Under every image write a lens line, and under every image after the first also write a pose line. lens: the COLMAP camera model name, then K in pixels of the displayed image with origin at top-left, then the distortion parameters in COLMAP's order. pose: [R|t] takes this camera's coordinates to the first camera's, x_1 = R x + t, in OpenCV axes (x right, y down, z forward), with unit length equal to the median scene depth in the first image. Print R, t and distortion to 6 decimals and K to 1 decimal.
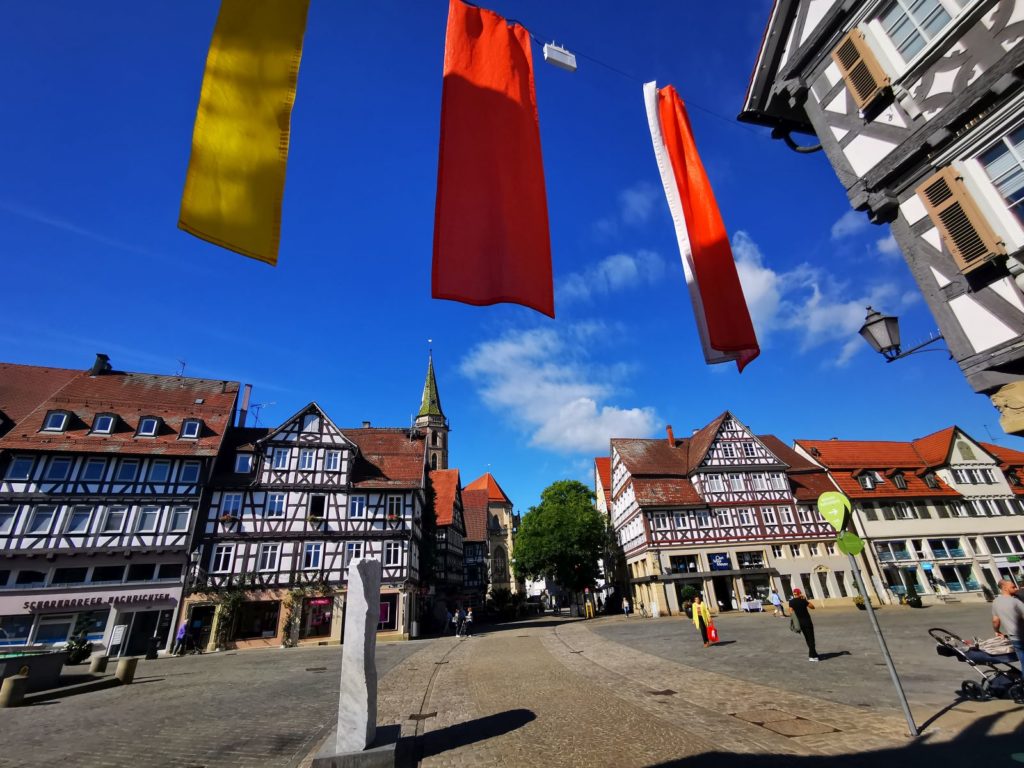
lens RADIAL K [[473.4, 0, 511.9], [0, 473.4, 390.8], [0, 0, 1]] dist [0.002079, 0.000733]
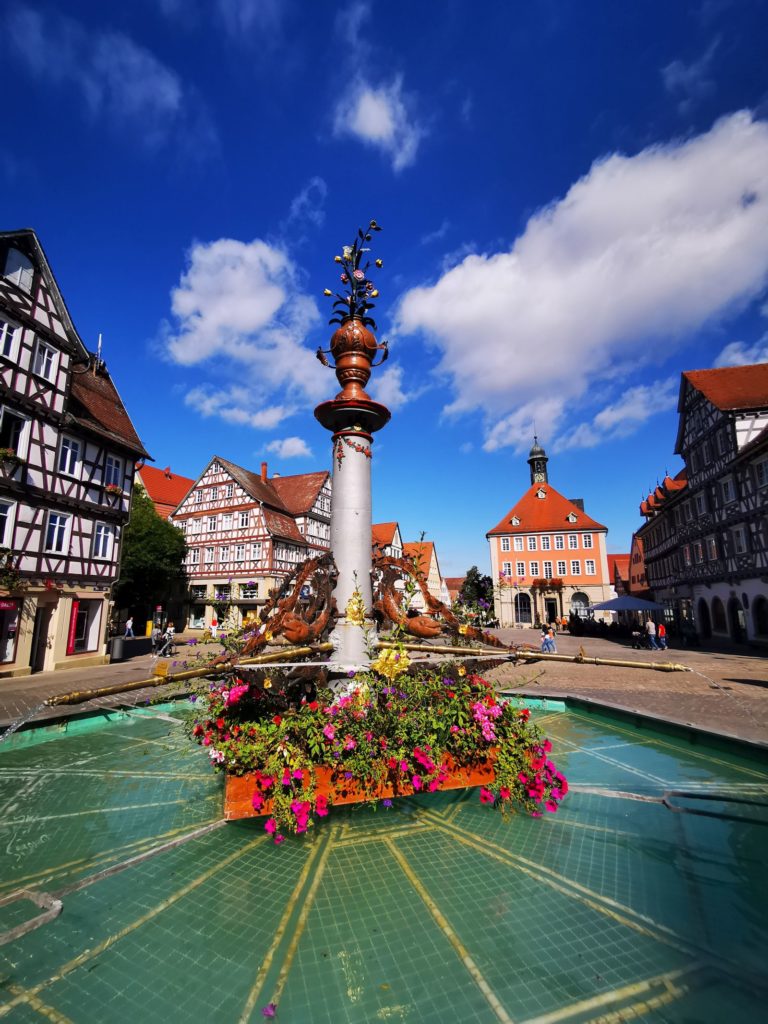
lens RADIAL K [[473.4, 0, 385.9], [0, 473.4, 513.6], [0, 0, 1]] dist [0.002079, 0.000733]
pose [[0.450655, 0.226183, 0.863569, -0.531202], [-0.381416, 0.923411, -0.042814, 0.153501], [-0.807113, -0.310085, 0.502409, 0.303445]]
